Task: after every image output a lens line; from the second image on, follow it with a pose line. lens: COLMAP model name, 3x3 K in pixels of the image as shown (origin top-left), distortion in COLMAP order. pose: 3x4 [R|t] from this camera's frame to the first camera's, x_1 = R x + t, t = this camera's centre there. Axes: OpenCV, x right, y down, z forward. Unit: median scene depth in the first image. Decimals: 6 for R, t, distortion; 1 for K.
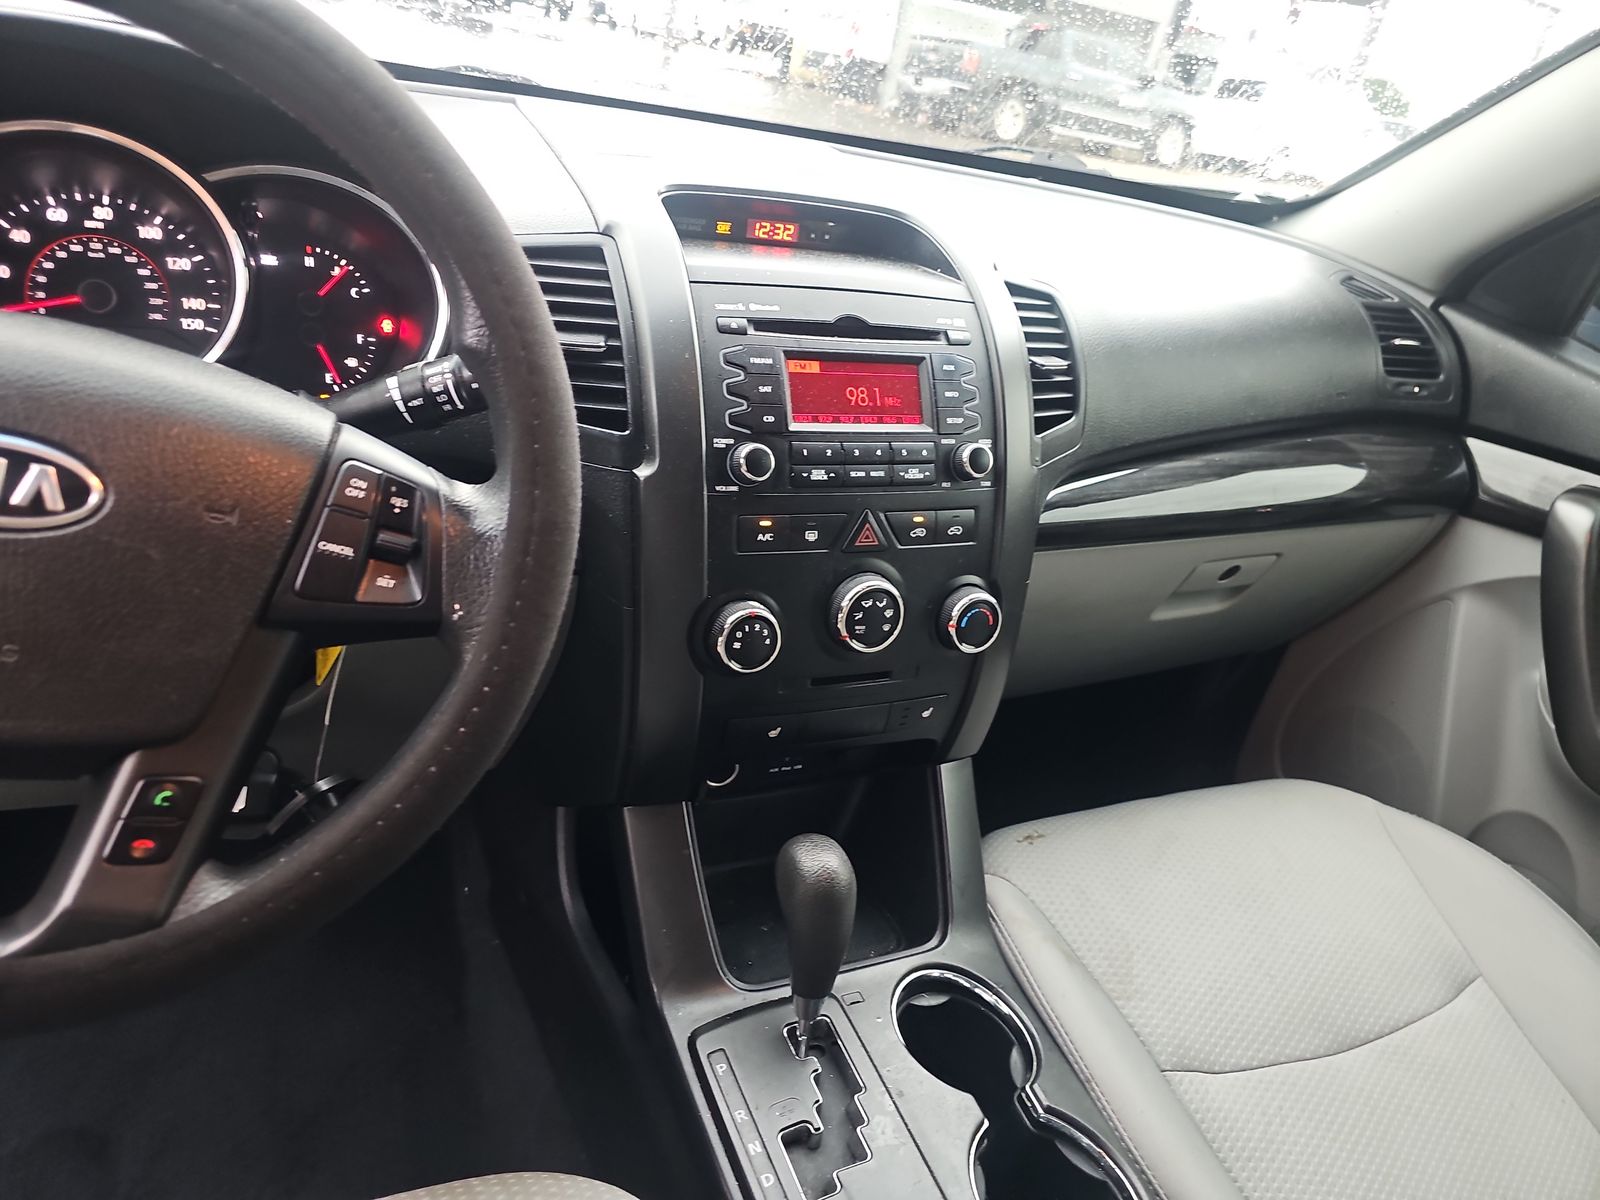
lens RADIAL K [[1057.7, 0, 775.4], [0, 1057.7, 601.4], [0, 0, 1]] dist [0.060682, -0.061595]
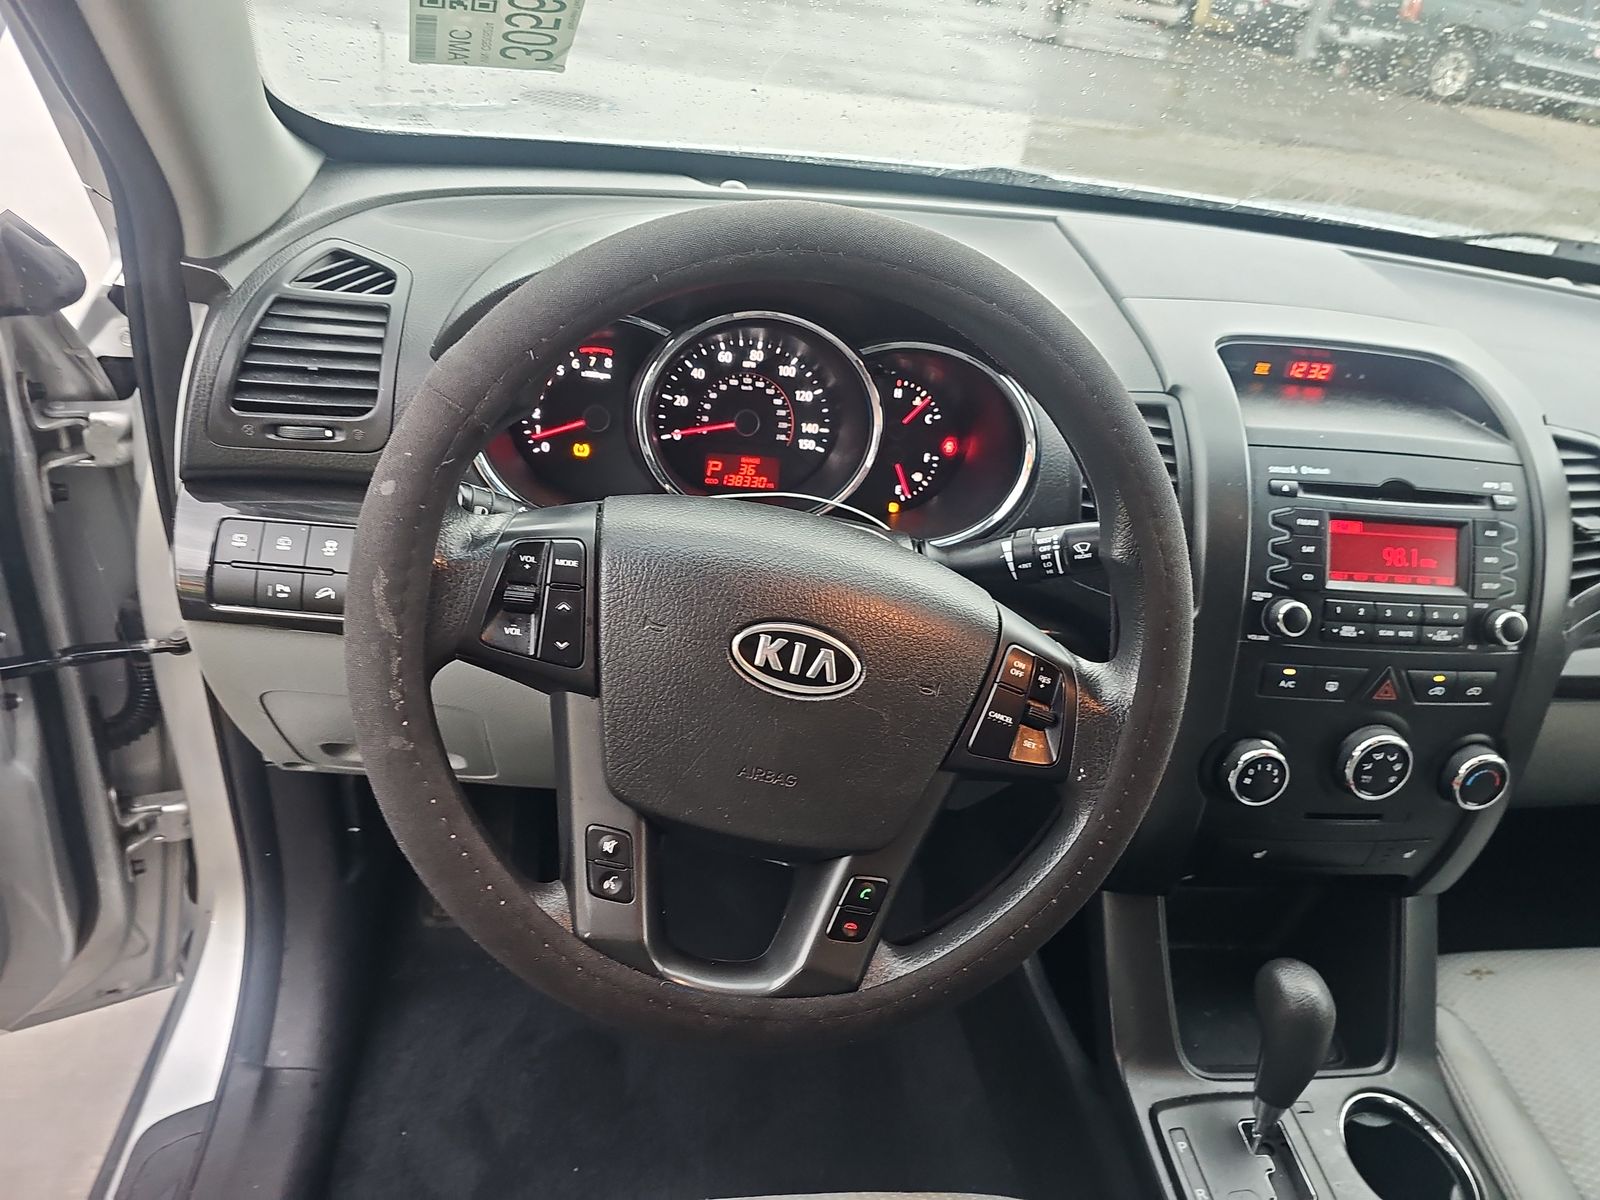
lens RADIAL K [[1061.7, 0, 800.0], [0, 1061.7, 600.0], [0, 0, 1]] dist [0.072648, -0.082919]
pose [[0.958830, 0.127257, -0.253870, -0.215756], [-0.115723, 0.991472, 0.059923, -0.151748], [0.259331, -0.028077, 0.965380, -0.182517]]
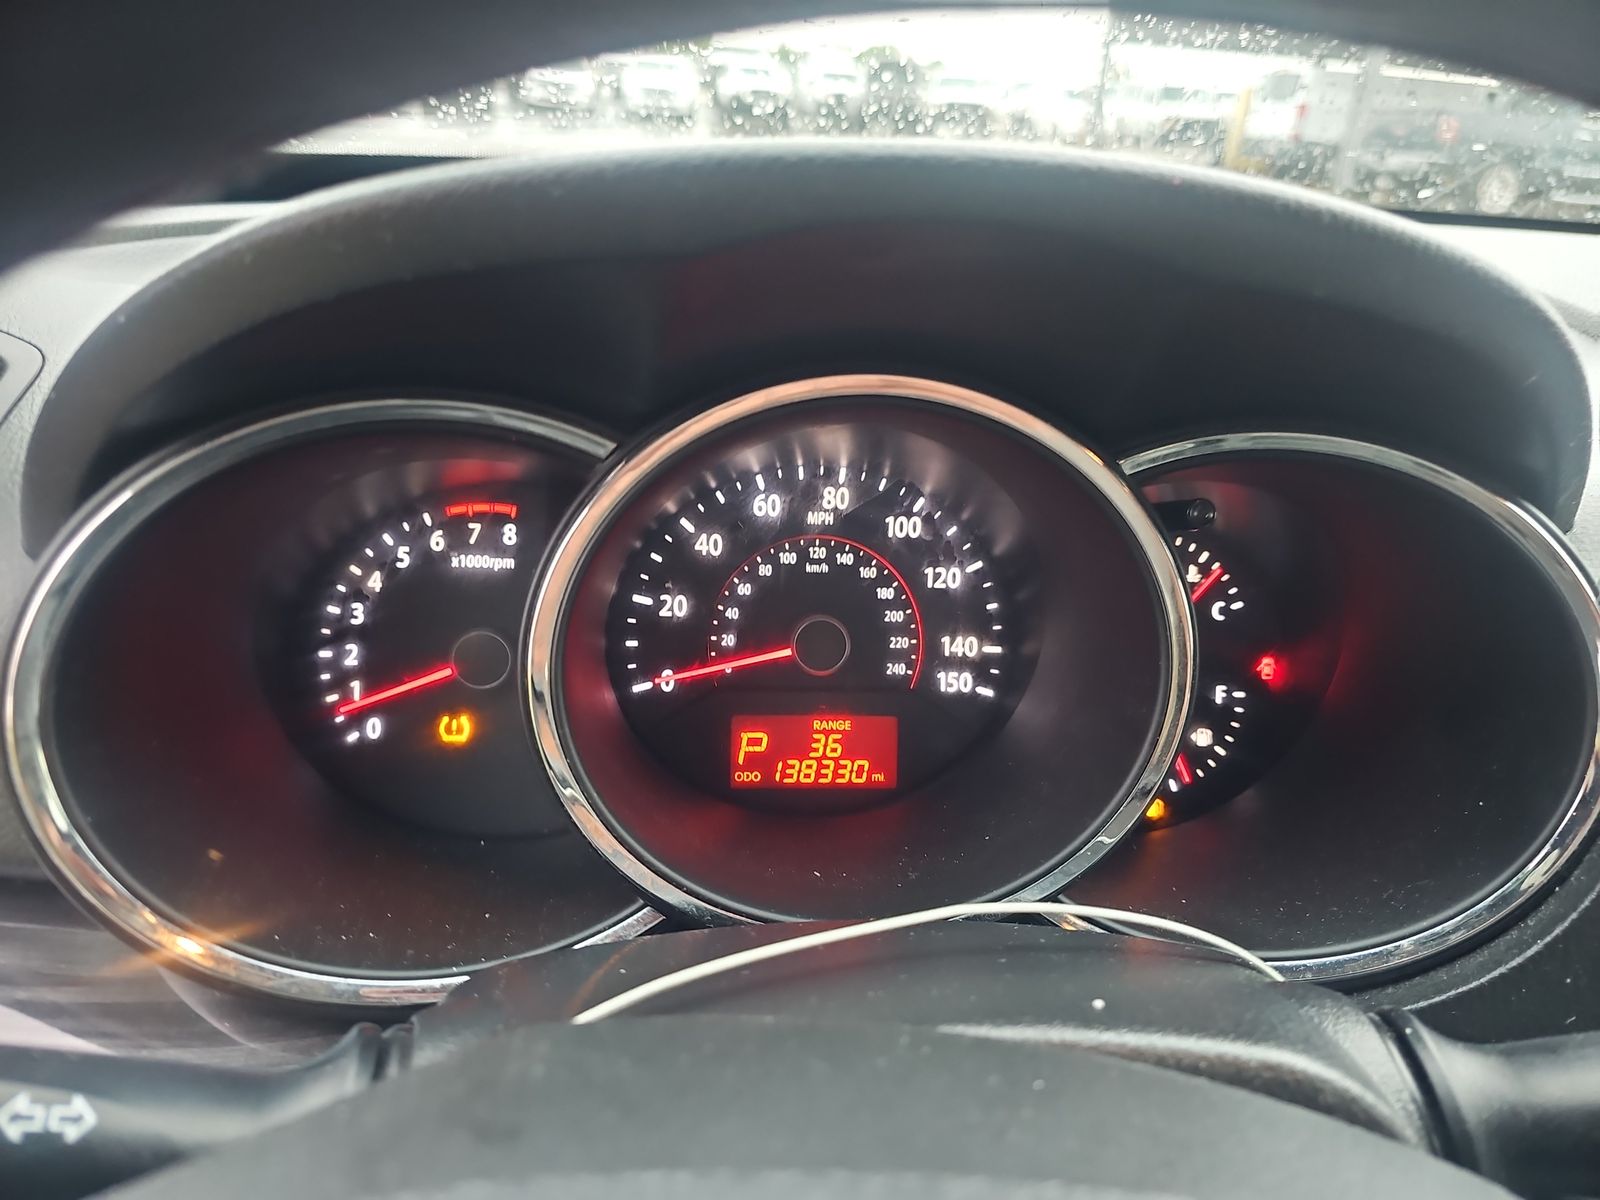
lens RADIAL K [[1057.7, 0, 775.4], [0, 1057.7, 601.4], [0, 0, 1]] dist [0.060682, -0.061595]
pose [[0.941842, 0.035759, -0.334149, -0.443644], [-0.065341, 0.994832, -0.077711, -0.248256], [0.329643, 0.095026, 0.939311, 0.443716]]
